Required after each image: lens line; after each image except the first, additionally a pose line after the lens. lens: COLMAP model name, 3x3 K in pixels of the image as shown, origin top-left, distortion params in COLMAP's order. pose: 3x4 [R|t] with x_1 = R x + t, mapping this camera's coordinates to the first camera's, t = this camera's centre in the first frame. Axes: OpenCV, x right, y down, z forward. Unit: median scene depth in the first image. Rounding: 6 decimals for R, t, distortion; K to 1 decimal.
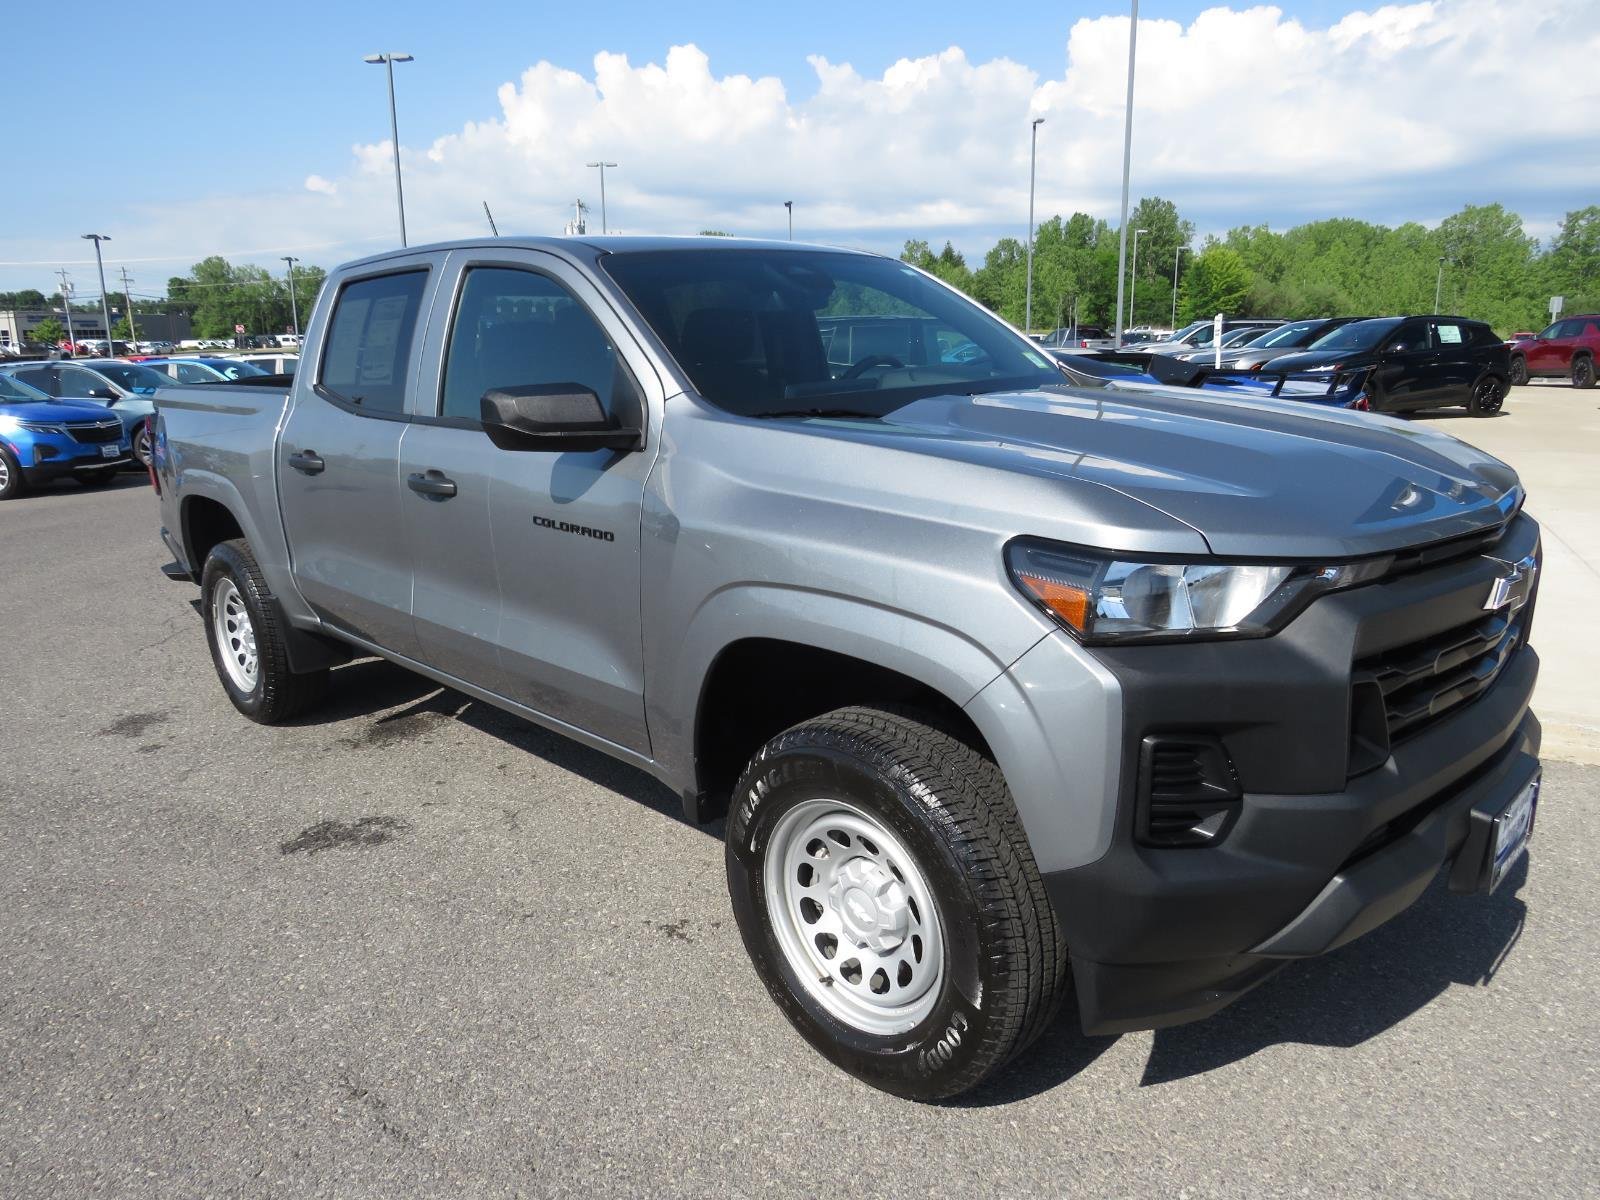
lens RADIAL K [[1165.7, 0, 800.2], [0, 1165.7, 637.1], [0, 0, 1]] dist [-0.050930, 0.040014]
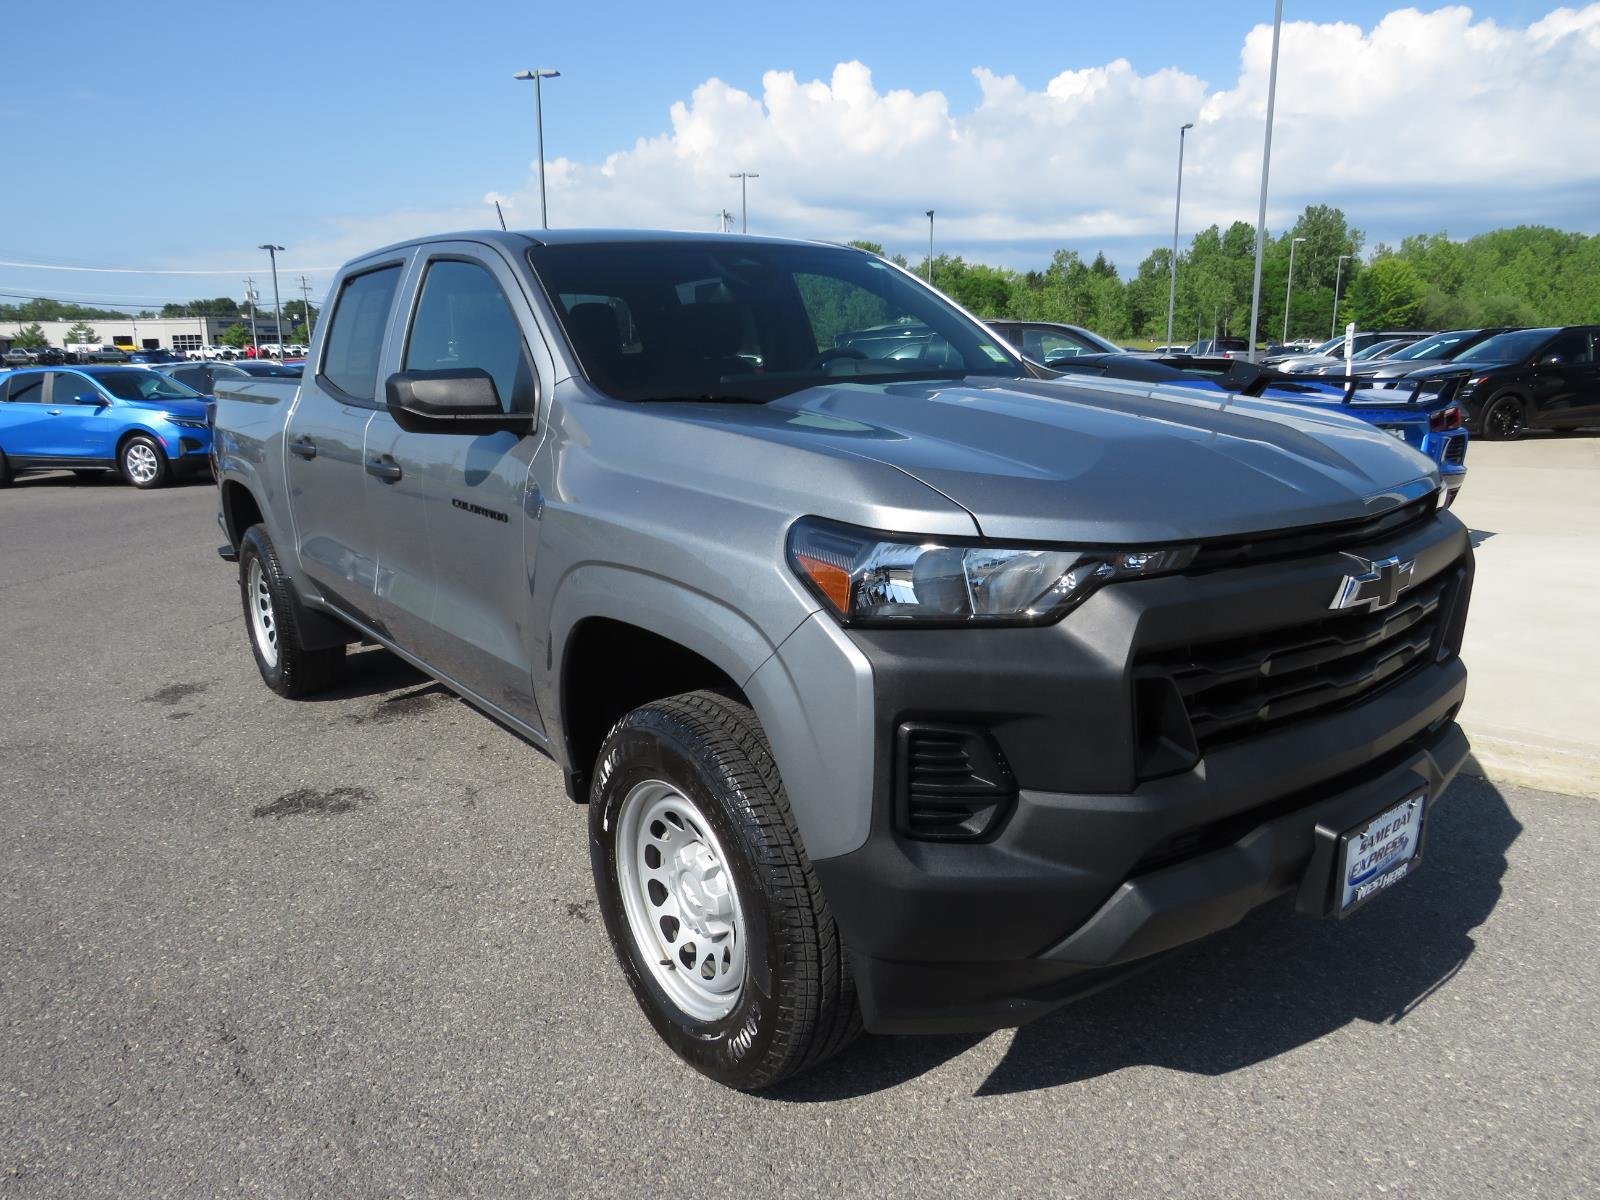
lens RADIAL K [[1168.4, 0, 798.9], [0, 1168.4, 634.2], [0, 0, 1]] dist [-0.052587, 0.039303]
pose [[0.991594, 0.036387, -0.124165, 0.181773], [-0.037834, 0.999241, -0.009314, 0.013133], [0.123731, 0.013934, 0.992218, 0.012914]]
